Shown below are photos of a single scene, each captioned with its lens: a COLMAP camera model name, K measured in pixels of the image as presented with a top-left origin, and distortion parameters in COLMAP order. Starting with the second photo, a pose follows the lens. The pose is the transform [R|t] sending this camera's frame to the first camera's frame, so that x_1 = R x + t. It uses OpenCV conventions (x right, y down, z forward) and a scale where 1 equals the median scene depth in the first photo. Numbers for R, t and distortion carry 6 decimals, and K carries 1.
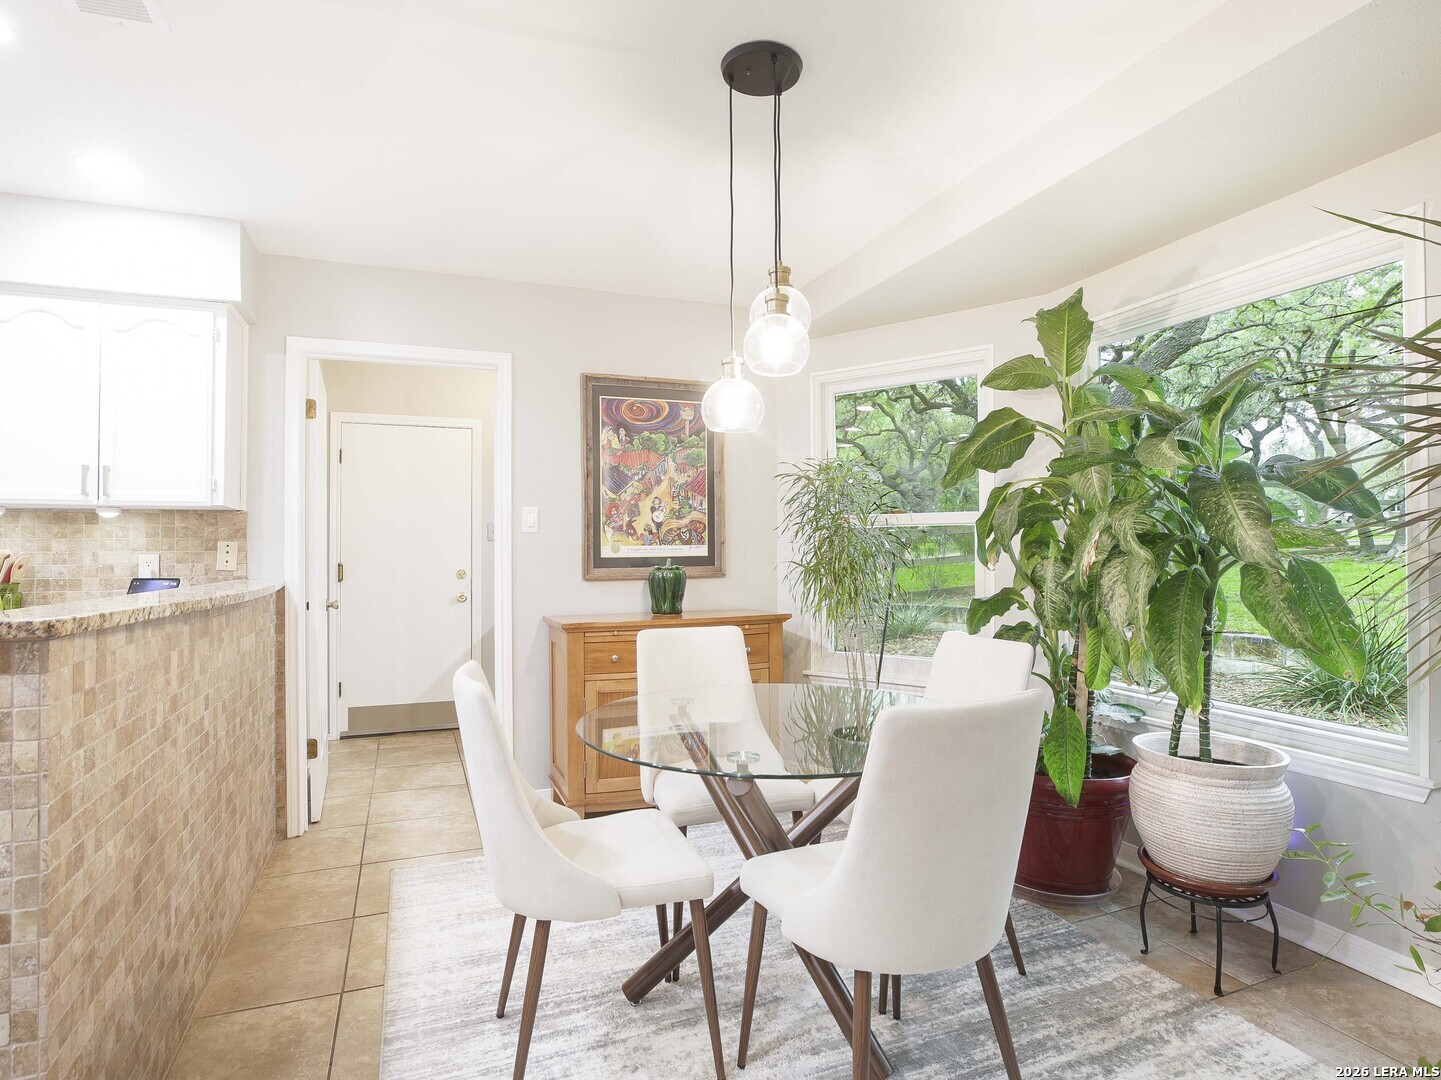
lens RADIAL K [[757.5, 0, 720.5], [0, 757.5, 540.0], [0, 0, 1]] dist [-0.001202, 0.000282]
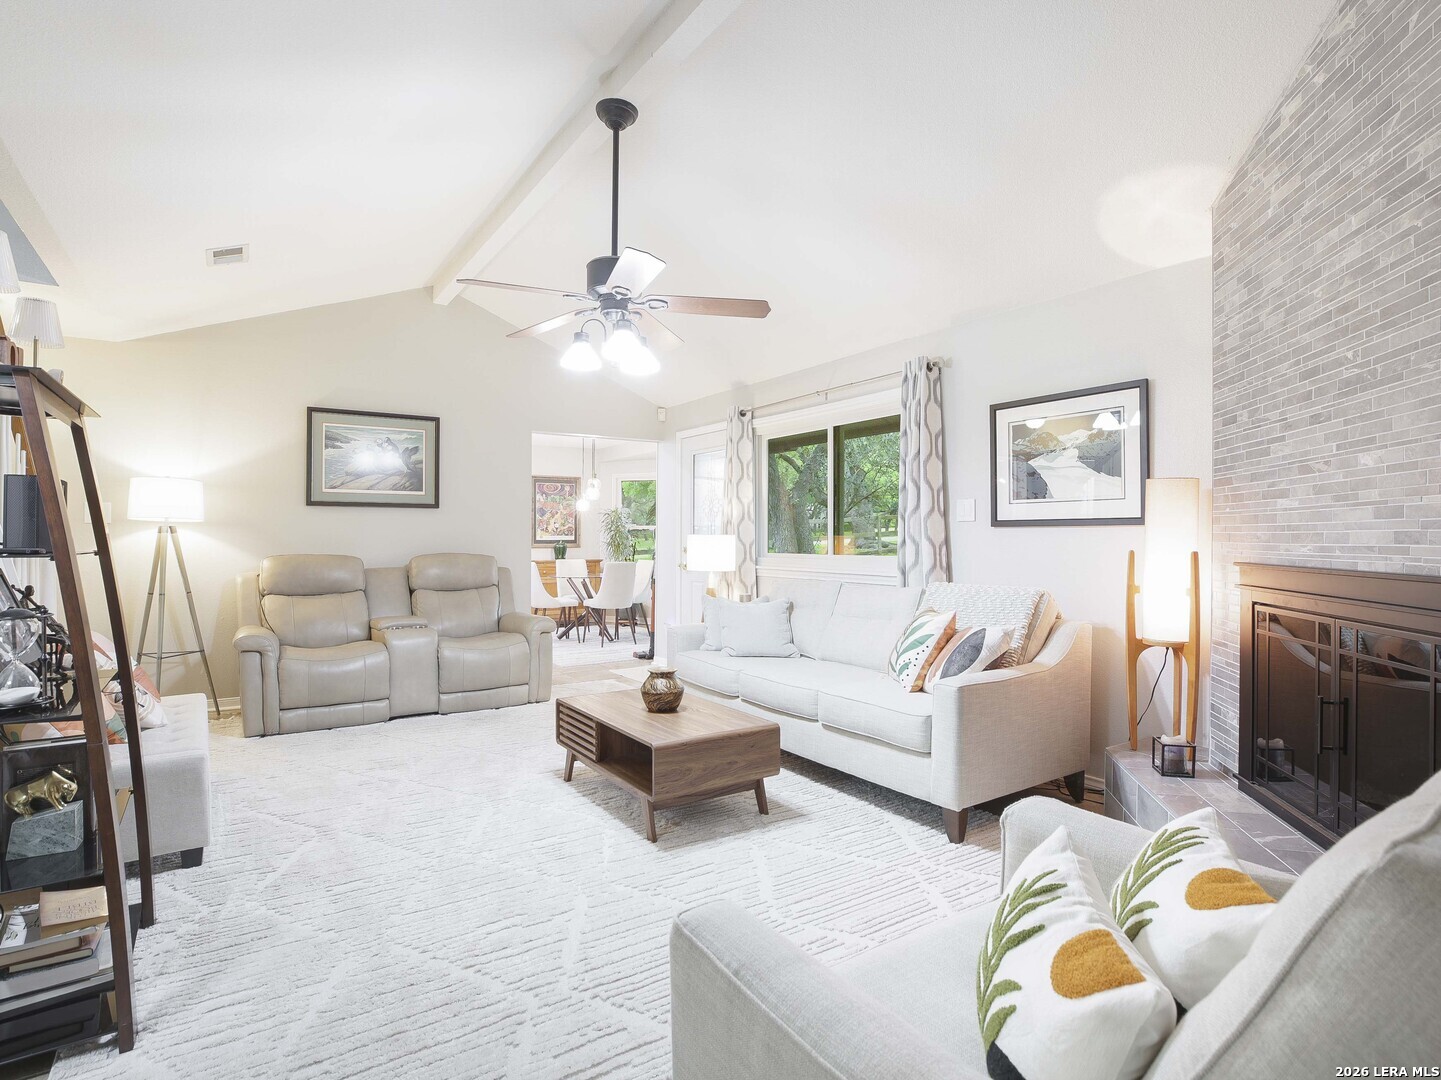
lens RADIAL K [[757.5, 0, 720.5], [0, 757.5, 540.0], [0, 0, 1]] dist [-0.001202, 0.000282]
pose [[0.981594, 0.007833, 0.190817, -0.021812], [-0.009260, 0.999935, 0.006588, -0.001331], [-0.190753, -0.008234, 0.981603, -1.903757]]
